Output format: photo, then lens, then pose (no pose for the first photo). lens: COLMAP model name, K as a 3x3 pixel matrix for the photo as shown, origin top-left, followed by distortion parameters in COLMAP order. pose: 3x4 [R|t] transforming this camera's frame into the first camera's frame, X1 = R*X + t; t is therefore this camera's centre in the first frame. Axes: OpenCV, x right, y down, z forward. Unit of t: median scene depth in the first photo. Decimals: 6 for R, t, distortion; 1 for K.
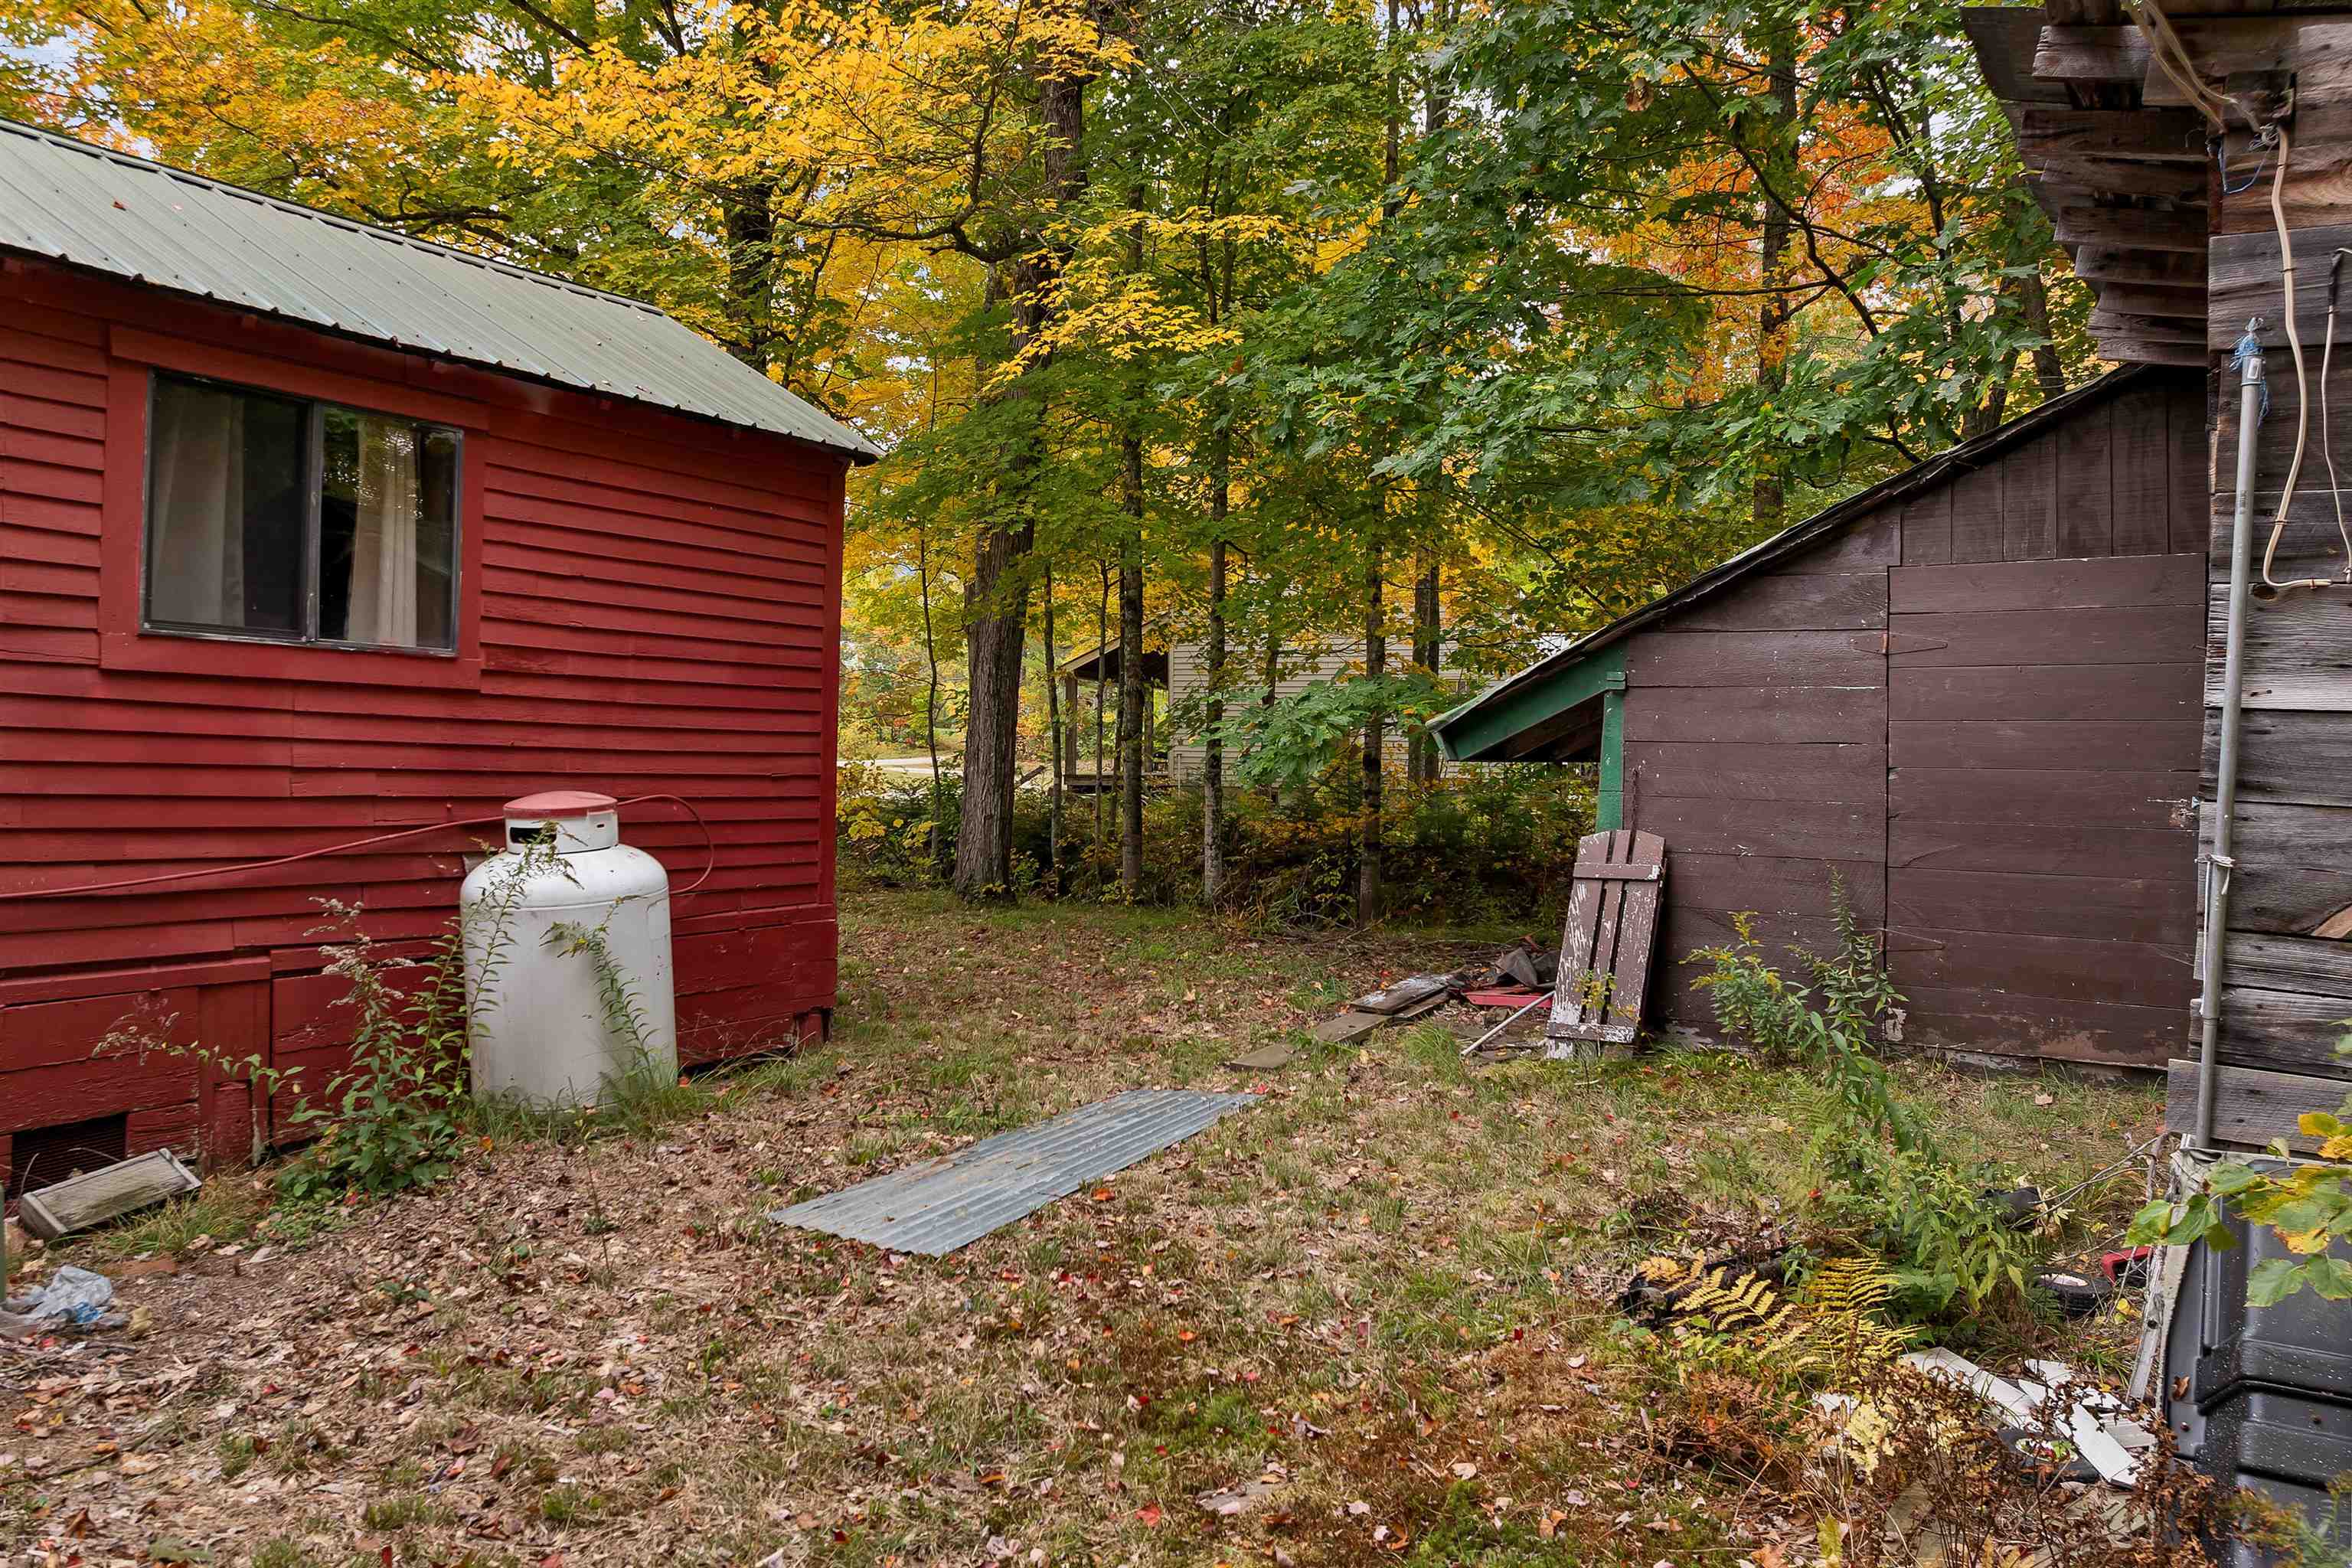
lens RADIAL K [[1657.6, 0, 1146.7], [0, 1657.6, 744.2], [0, 0, 1]] dist [-0.064712, 0.036135]
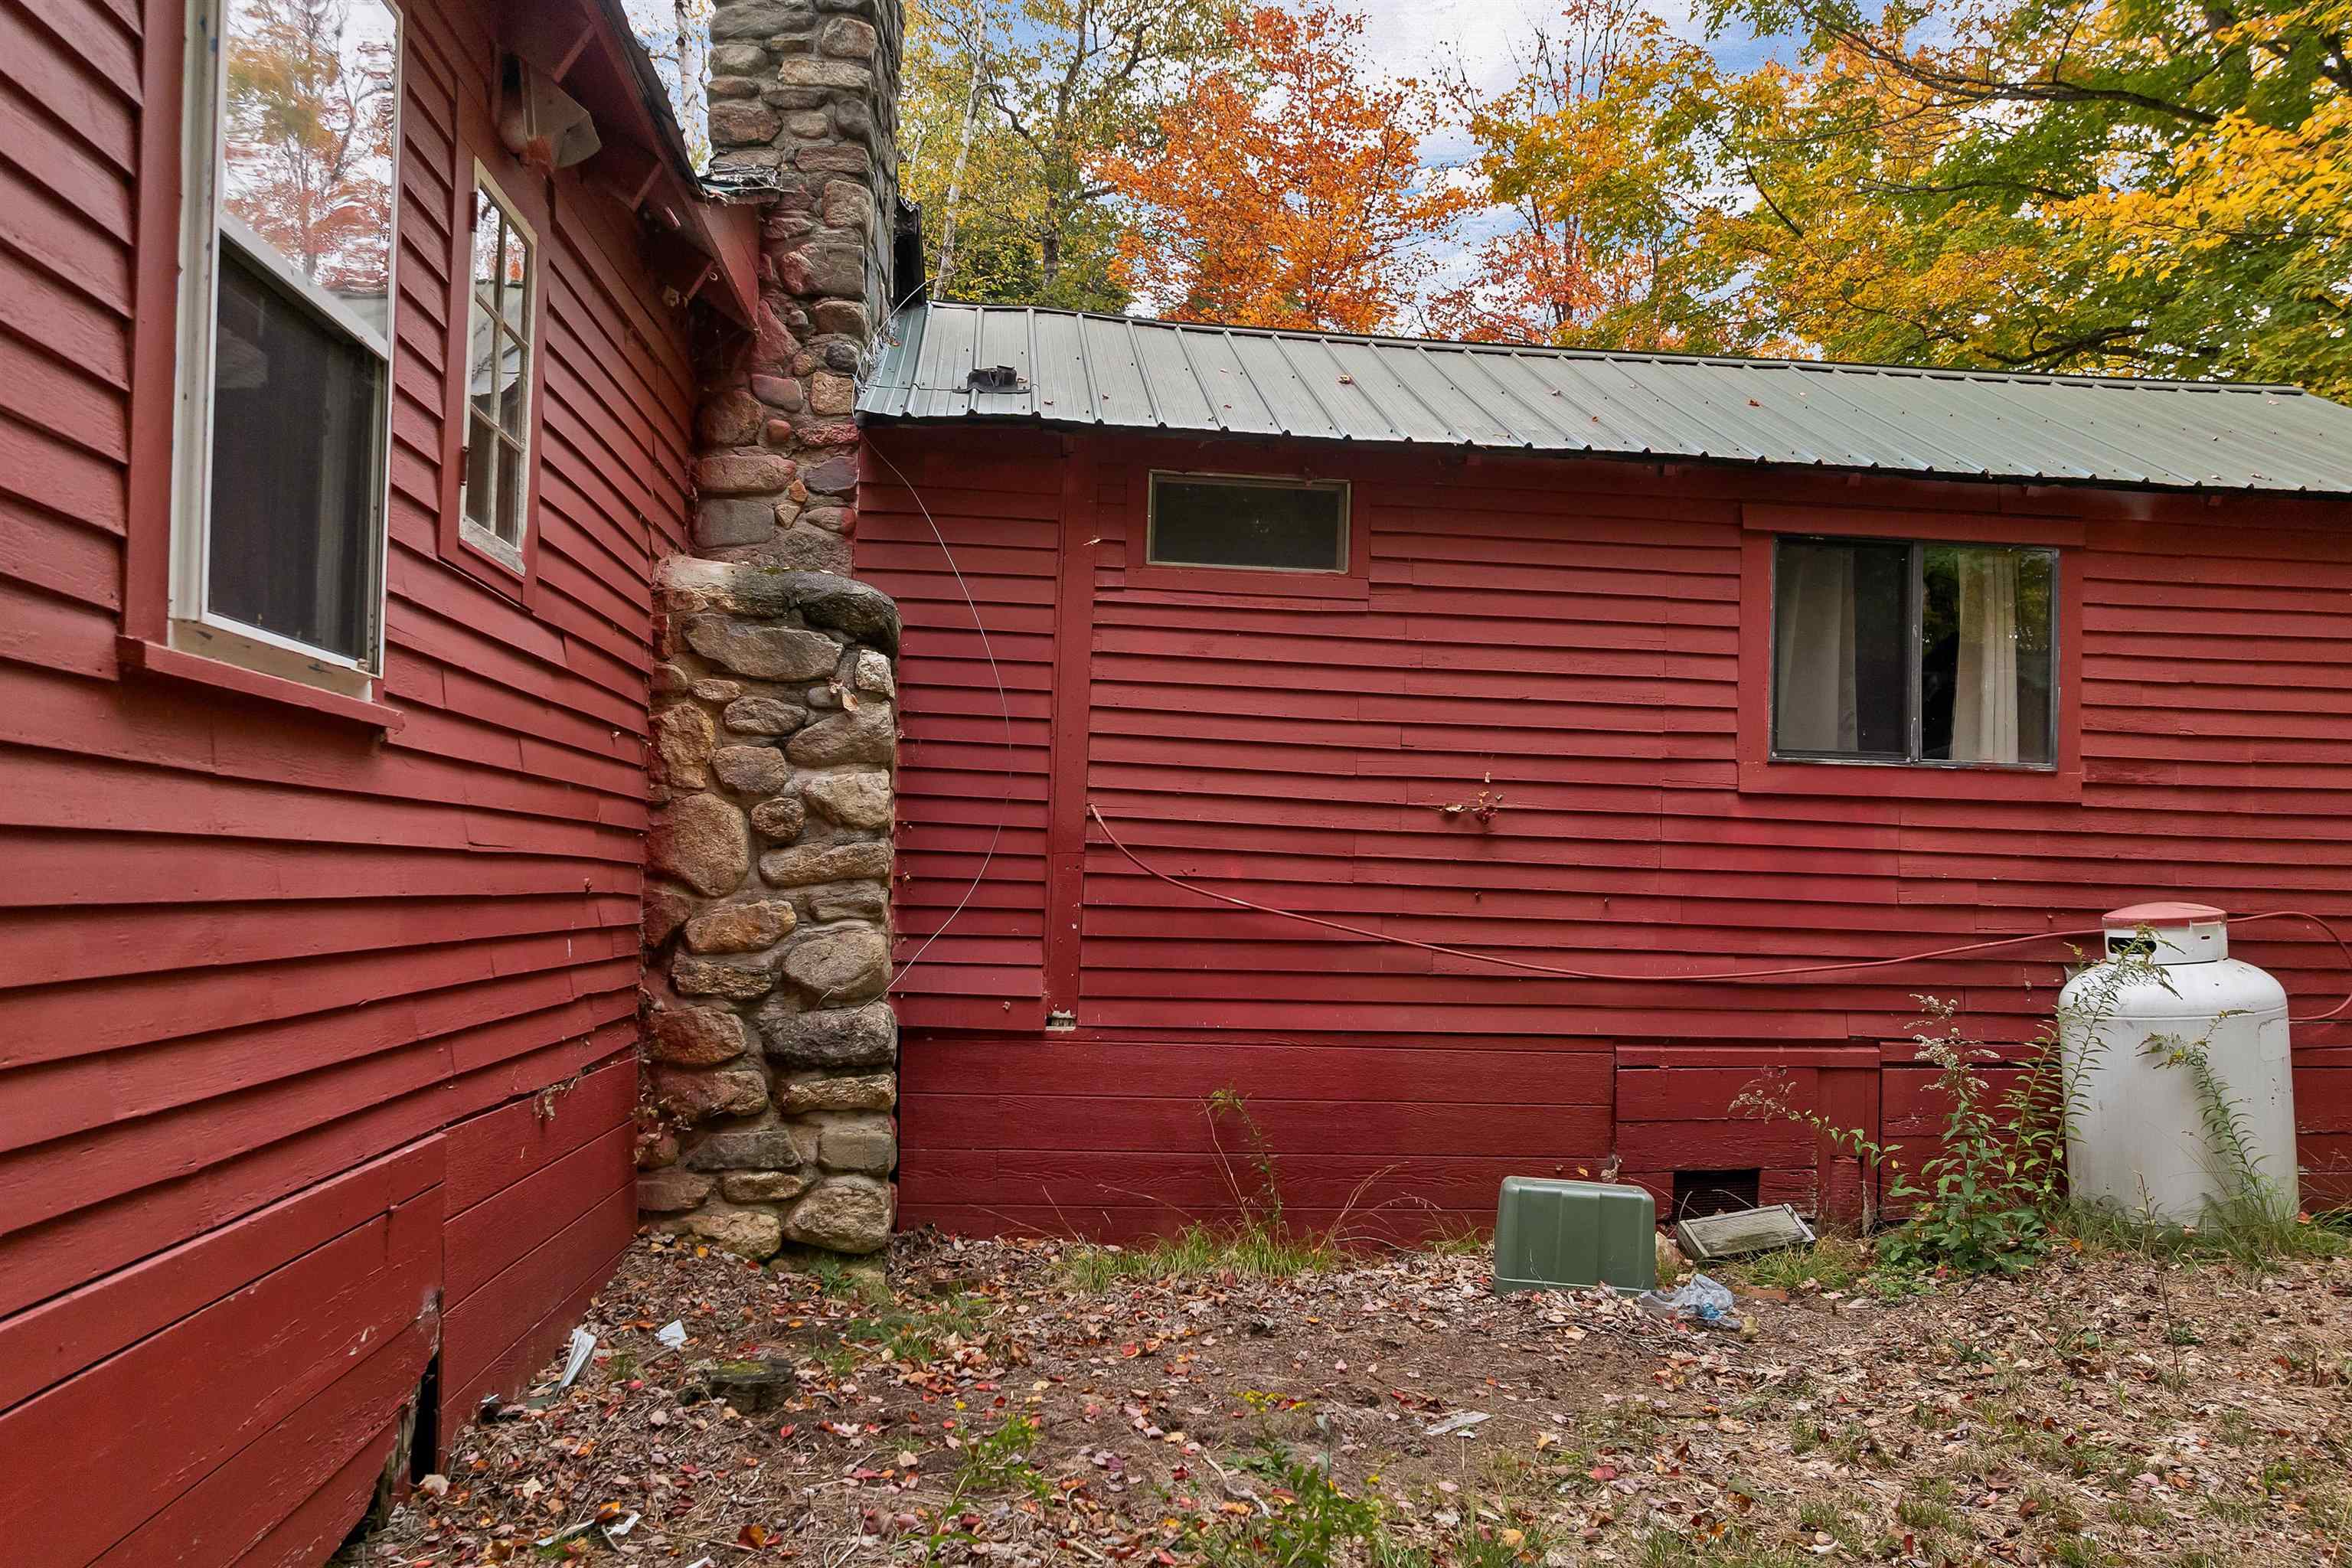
lens RADIAL K [[1649.6, 0, 1228.6], [0, 1649.6, 873.3], [0, 0, 1]] dist [-0.047678, 0.023889]
pose [[0.616981, -0.009823, -0.786917, 0.073865], [0.000203, 0.999924, -0.012323, 0.027953], [0.786978, 0.007443, 0.616936, -0.039839]]
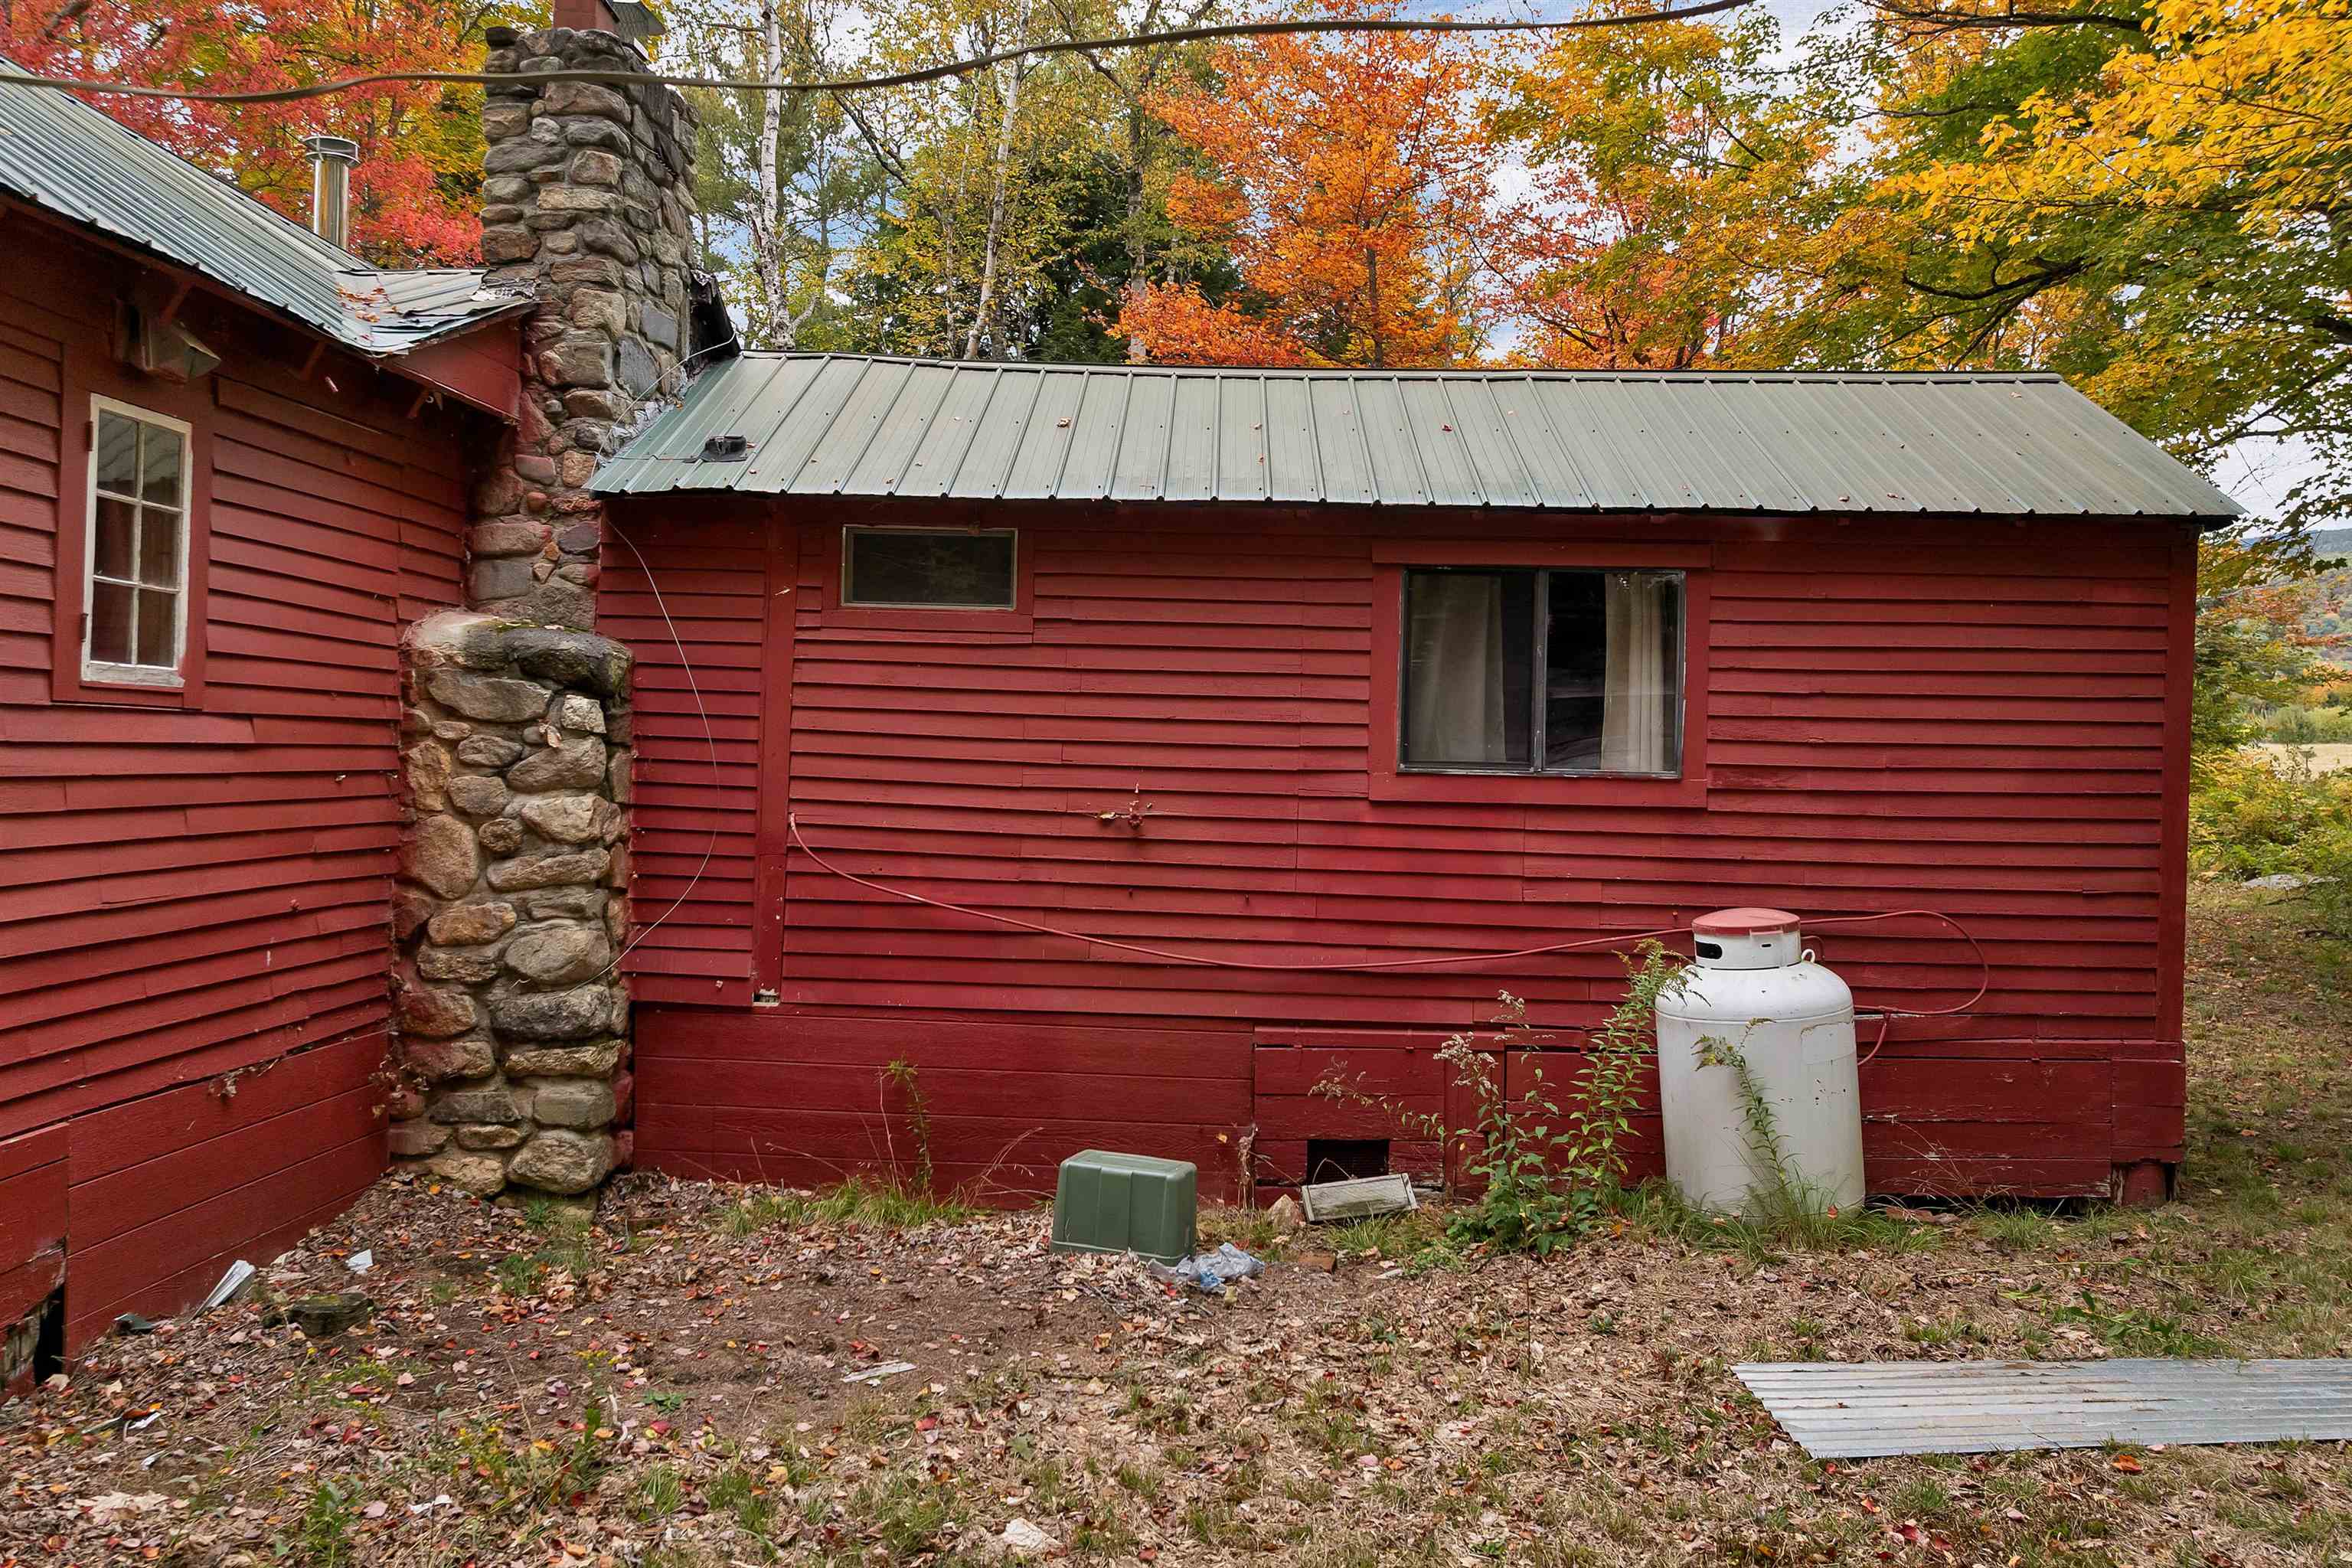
lens RADIAL K [[1650.9, 0, 1232.5], [0, 1650.9, 751.0], [0, 0, 1]] dist [-0.045967, 0.012217]
pose [[0.511585, -0.009291, -0.859183, 0.454017], [-0.001145, 0.999933, -0.011495, -0.071272], [0.859232, 0.006865, 0.511540, 0.218057]]
